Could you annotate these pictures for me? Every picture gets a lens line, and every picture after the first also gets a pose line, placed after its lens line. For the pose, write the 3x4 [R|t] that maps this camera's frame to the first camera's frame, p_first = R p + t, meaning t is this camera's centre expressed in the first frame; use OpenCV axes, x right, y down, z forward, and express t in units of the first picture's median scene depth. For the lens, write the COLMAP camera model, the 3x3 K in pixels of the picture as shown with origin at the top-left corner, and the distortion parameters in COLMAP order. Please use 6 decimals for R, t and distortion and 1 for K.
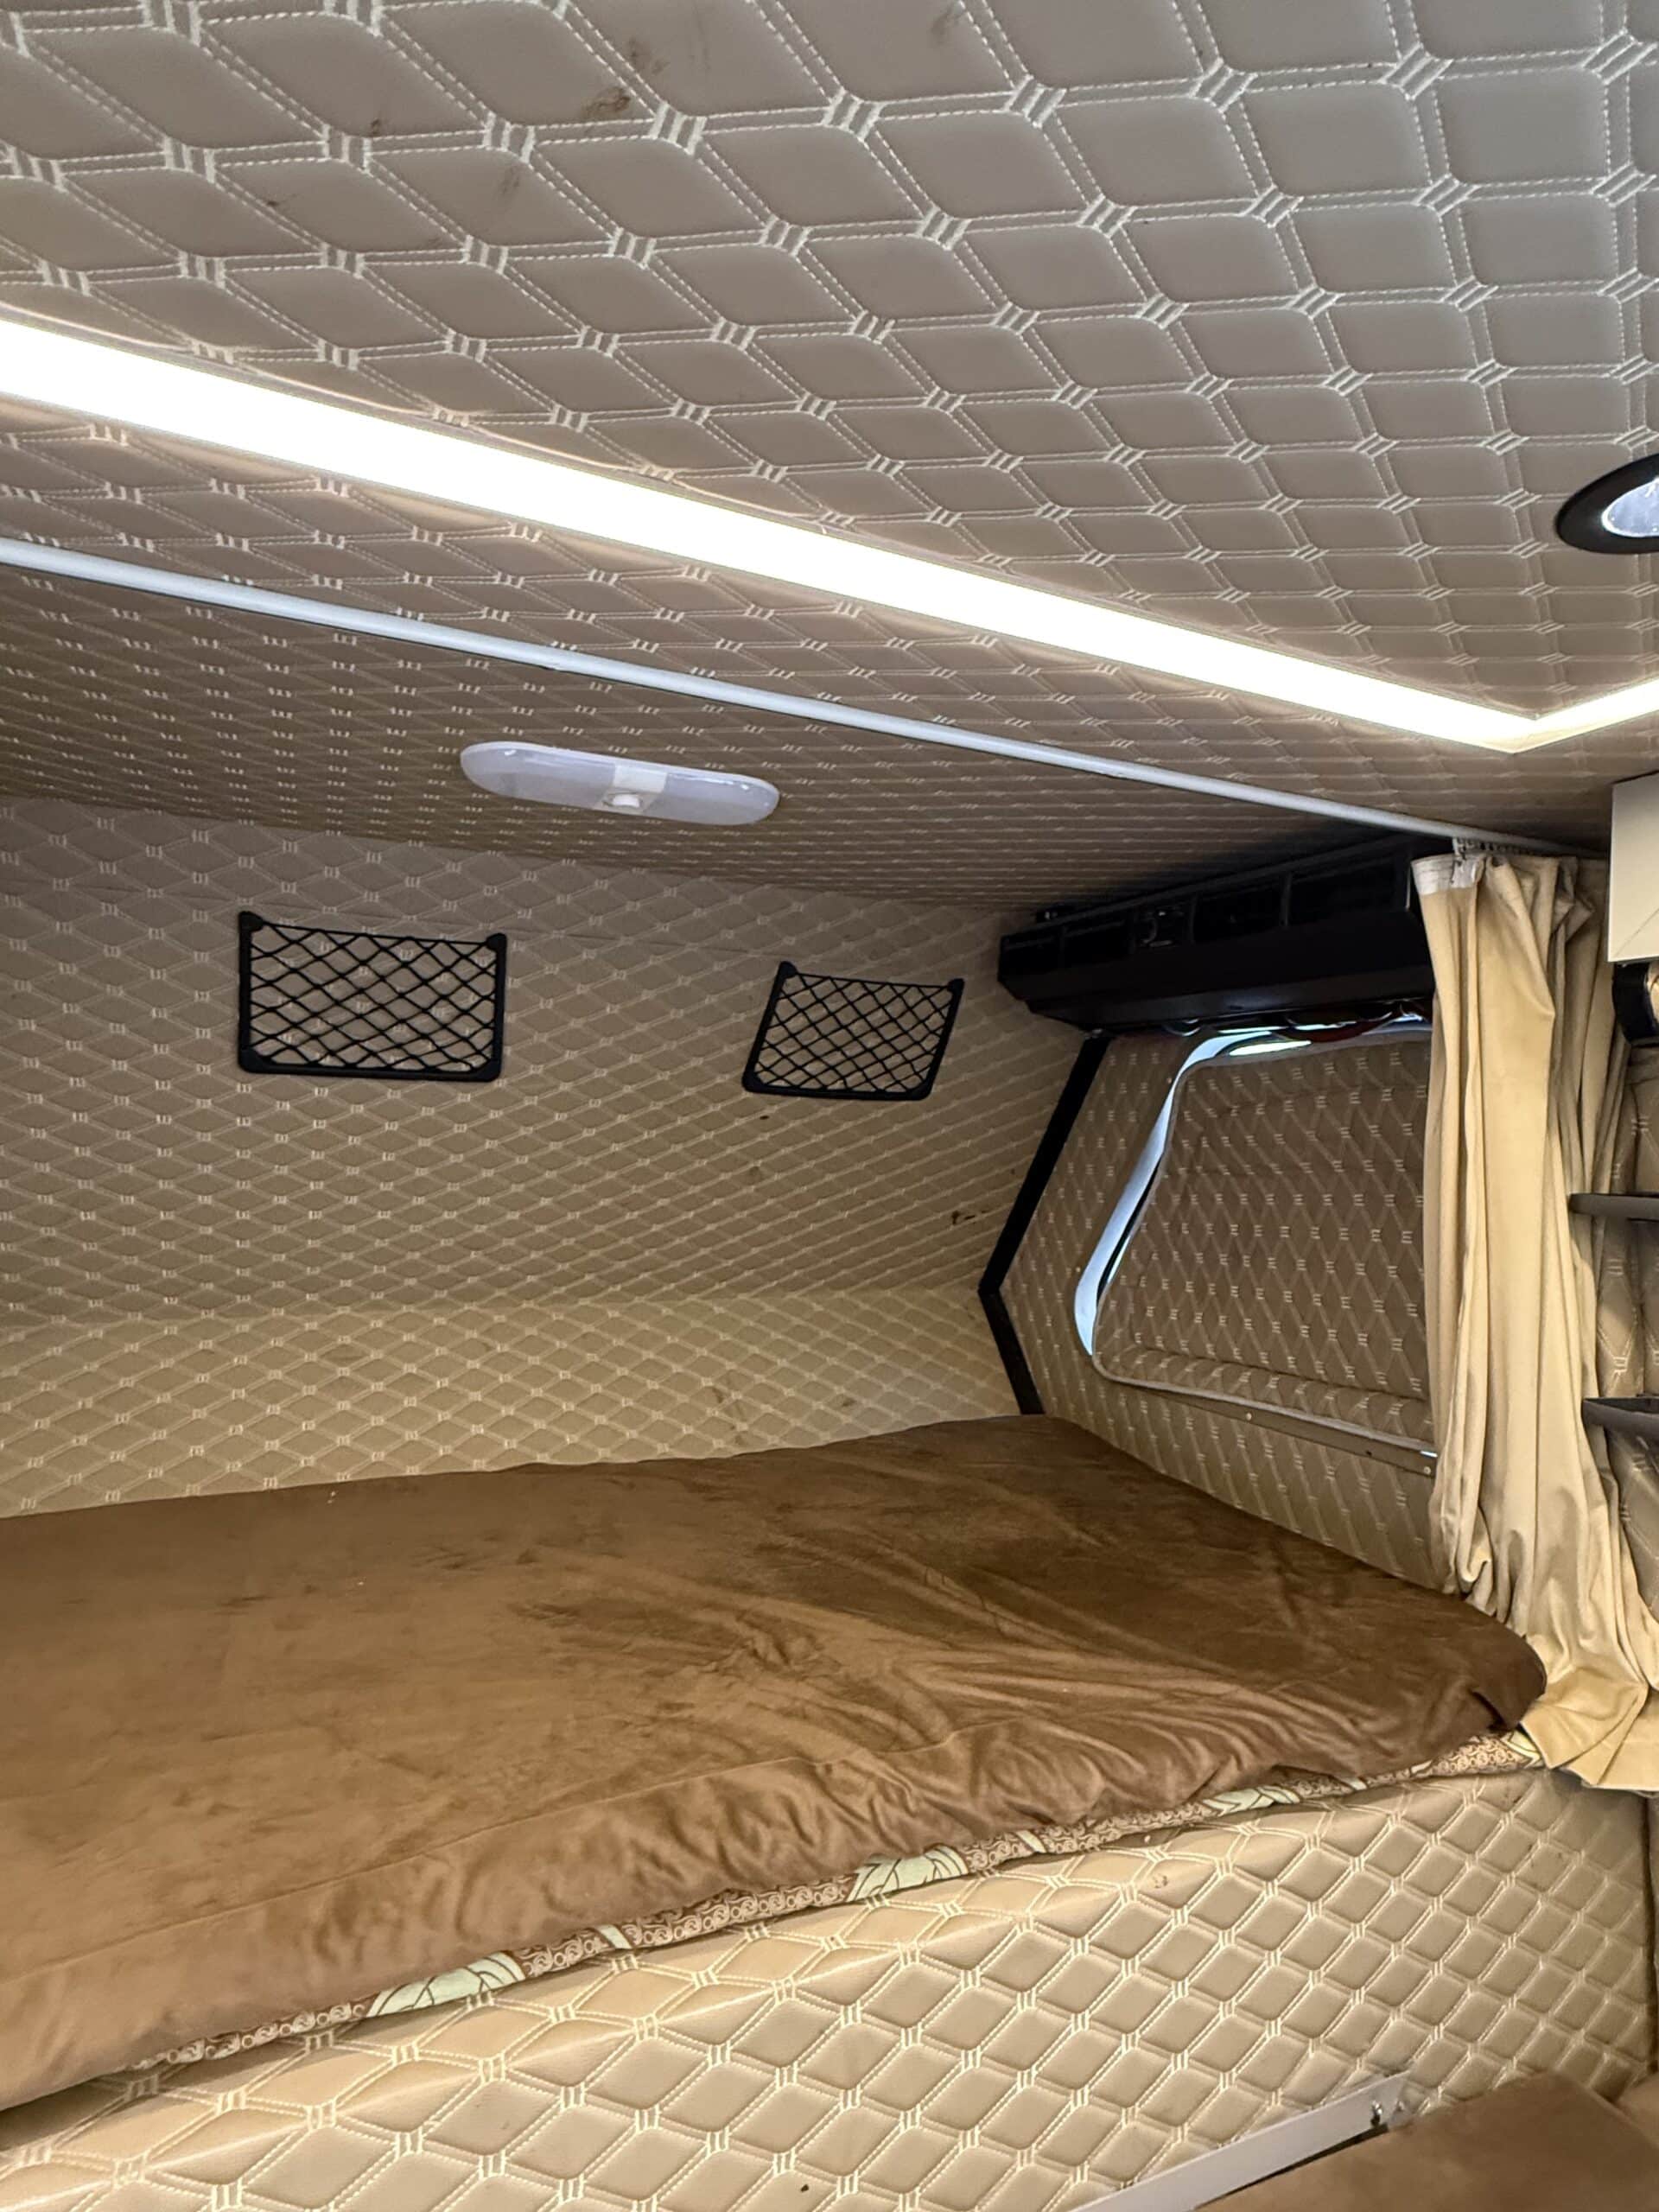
lens RADIAL K [[1166.9, 0, 830.0], [0, 1166.9, 1093.0], [0, 0, 1]] dist [0.000486, 0.000359]
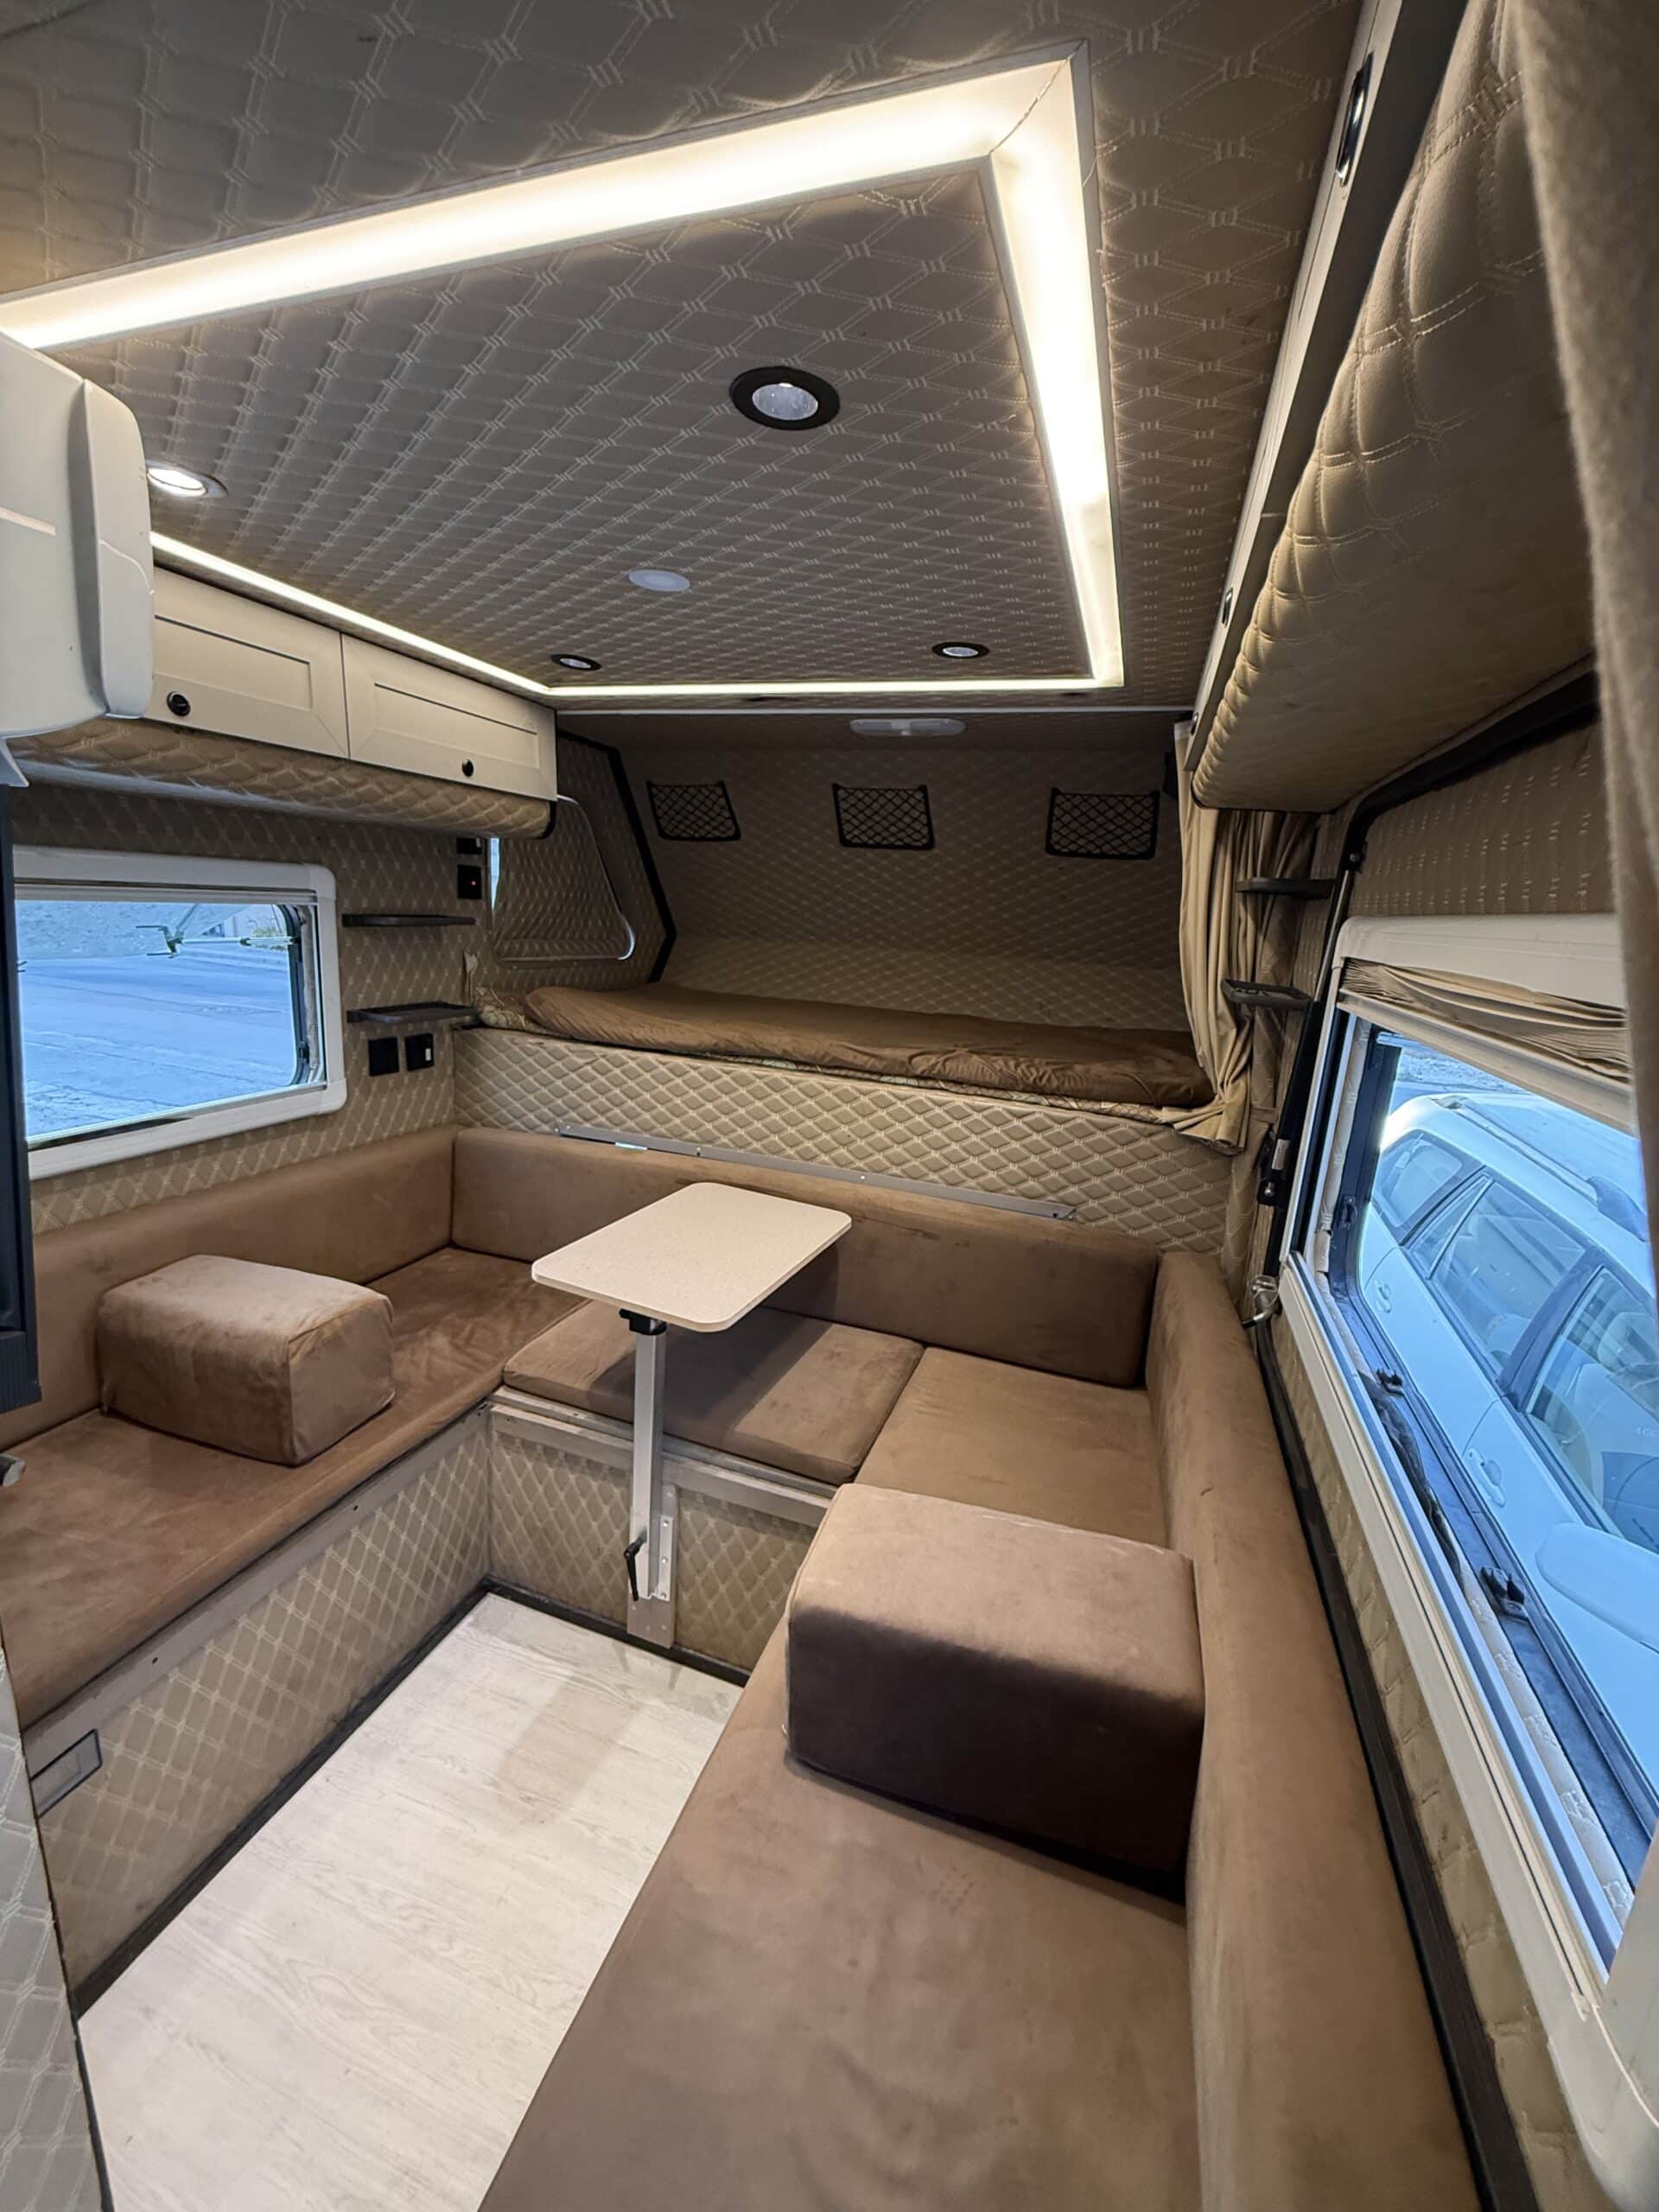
lens RADIAL K [[874.7, 0, 830.9], [0, 874.7, 1098.9], [0, 0, 1]] dist [-0.002458, -0.000066]
pose [[0.726201, 0.169571, -0.666241, 0.834647], [-0.014988, 0.972778, 0.231254, 0.075022], [0.687319, -0.157951, 0.708974, -0.480451]]
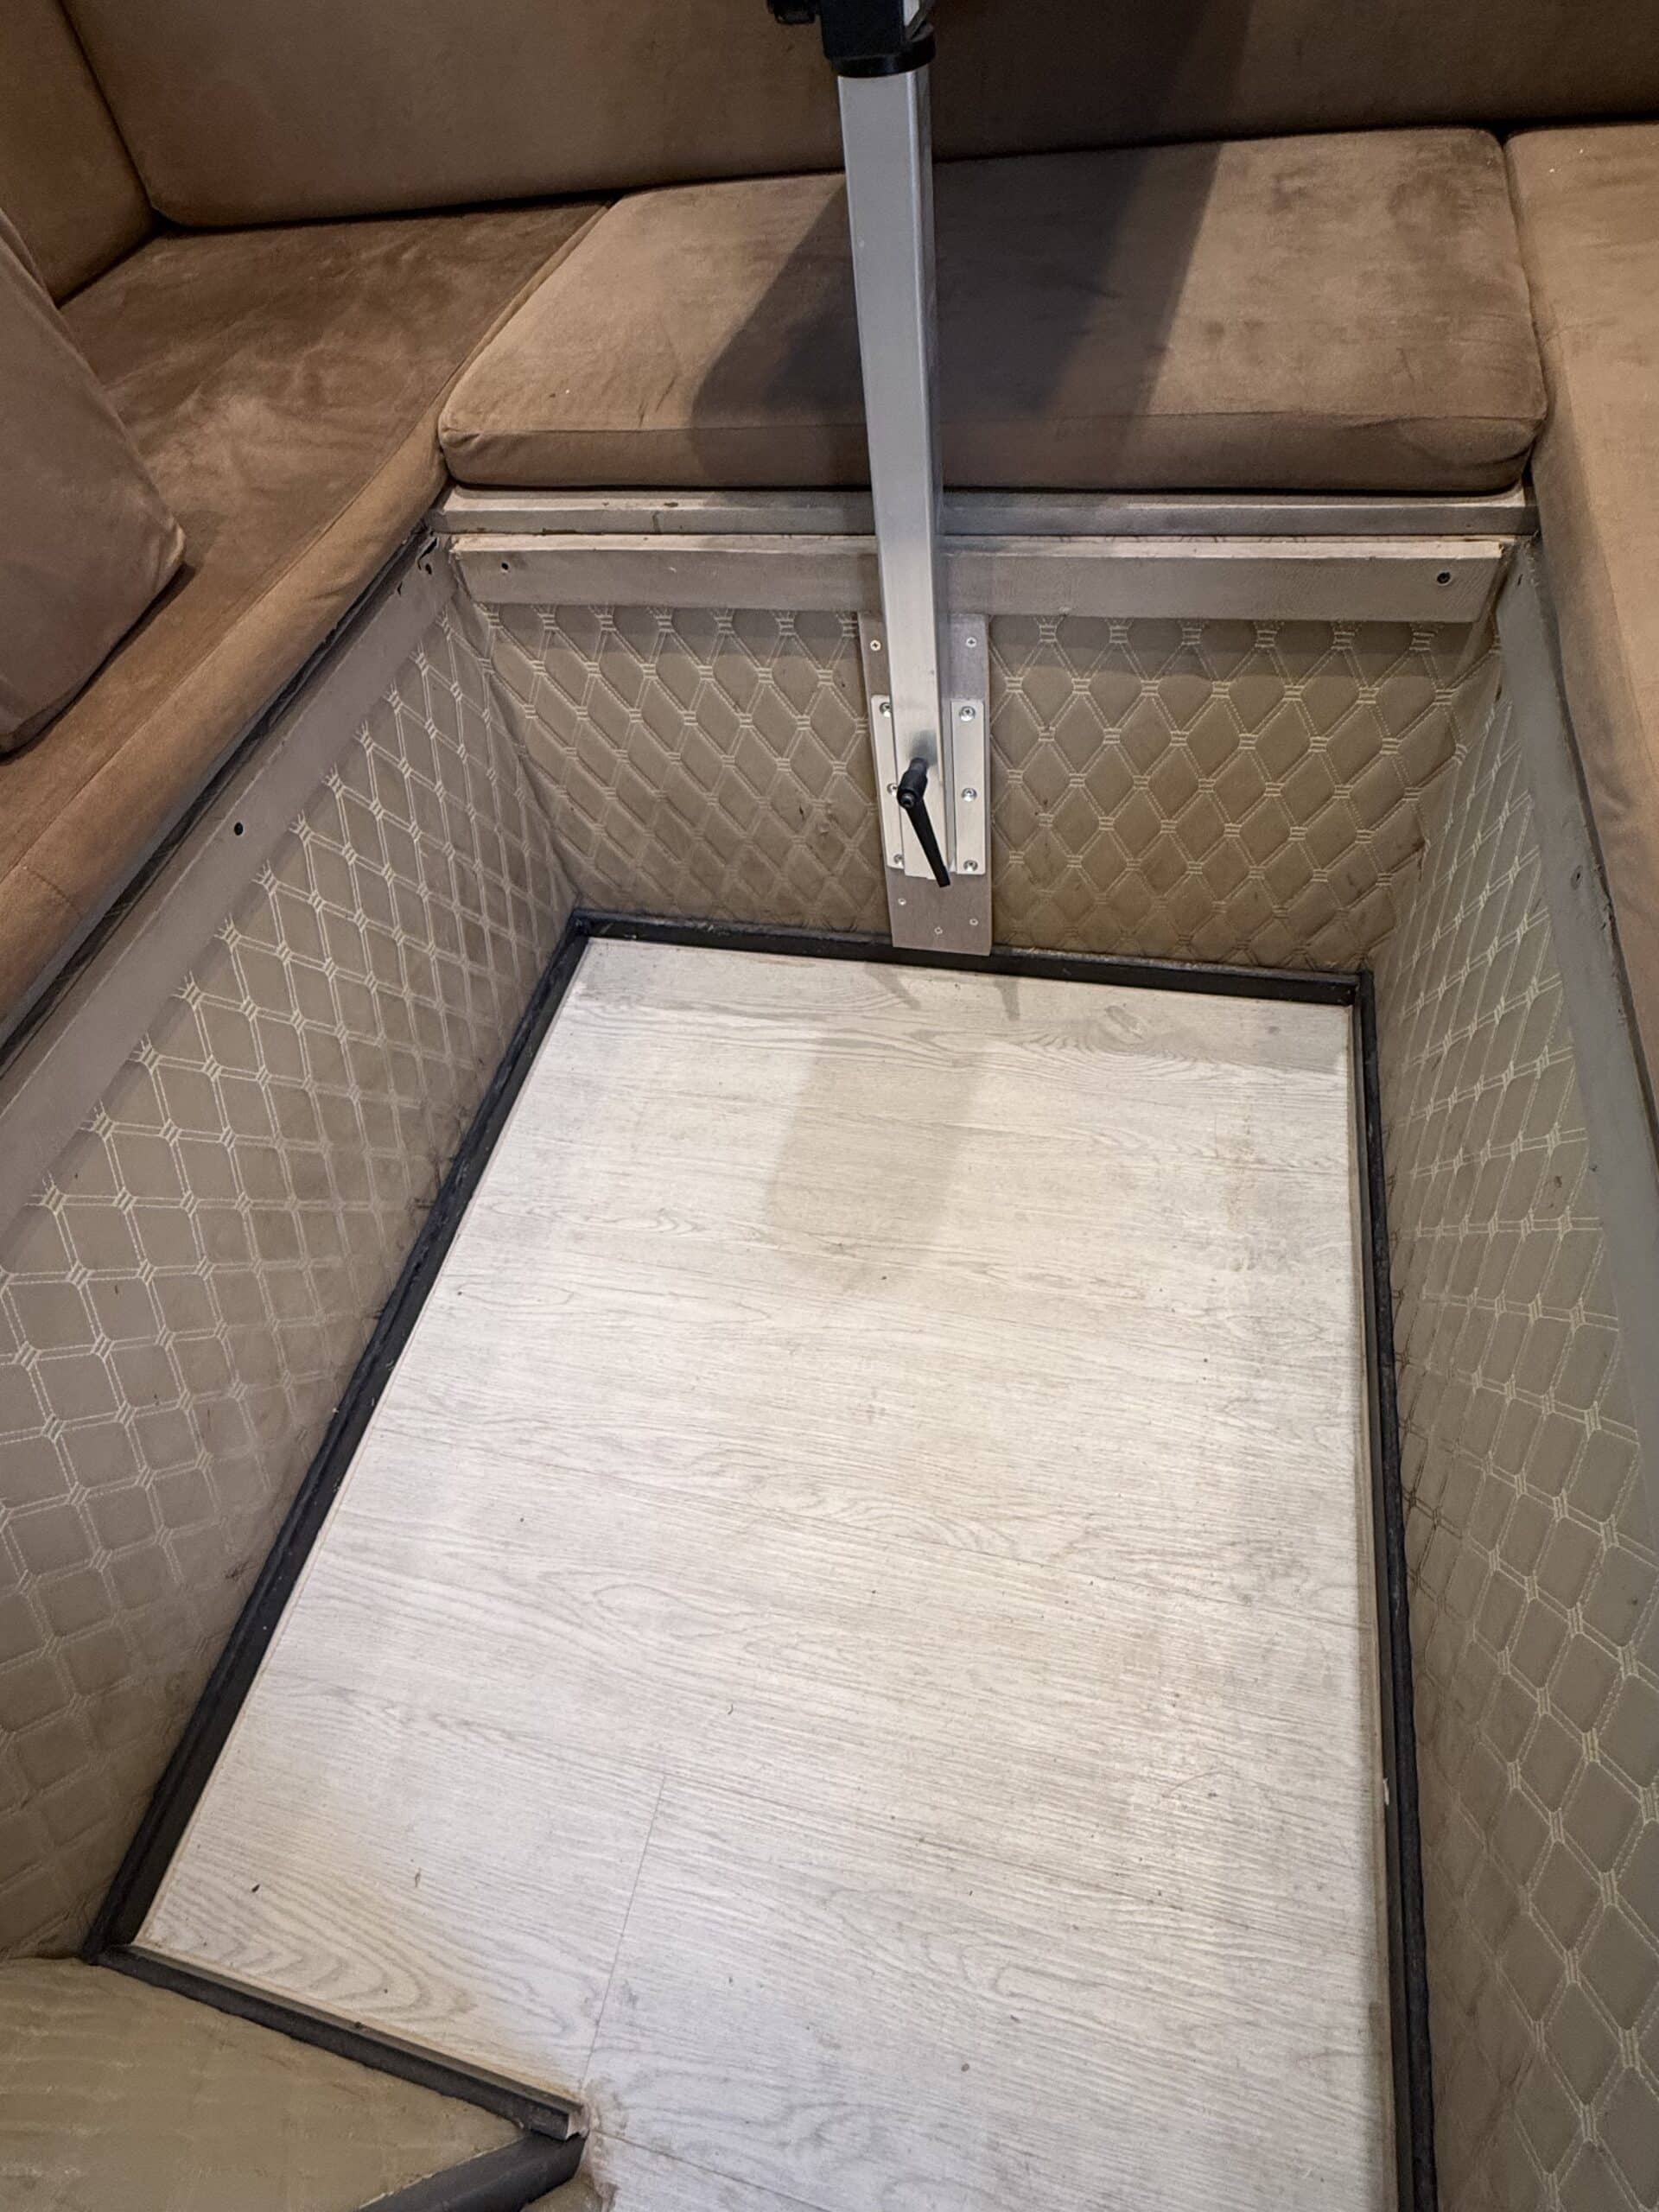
lens RADIAL K [[1166.9, 0, 830.0], [0, 1166.9, 1093.0], [0, 0, 1]] dist [0.000486, 0.000359]
pose [[0.786378, 0.415948, -0.456725, 0.369890], [0.166813, 0.568894, 0.805316, 0.441853], [0.594797, -0.709470, 0.377980, -0.349771]]
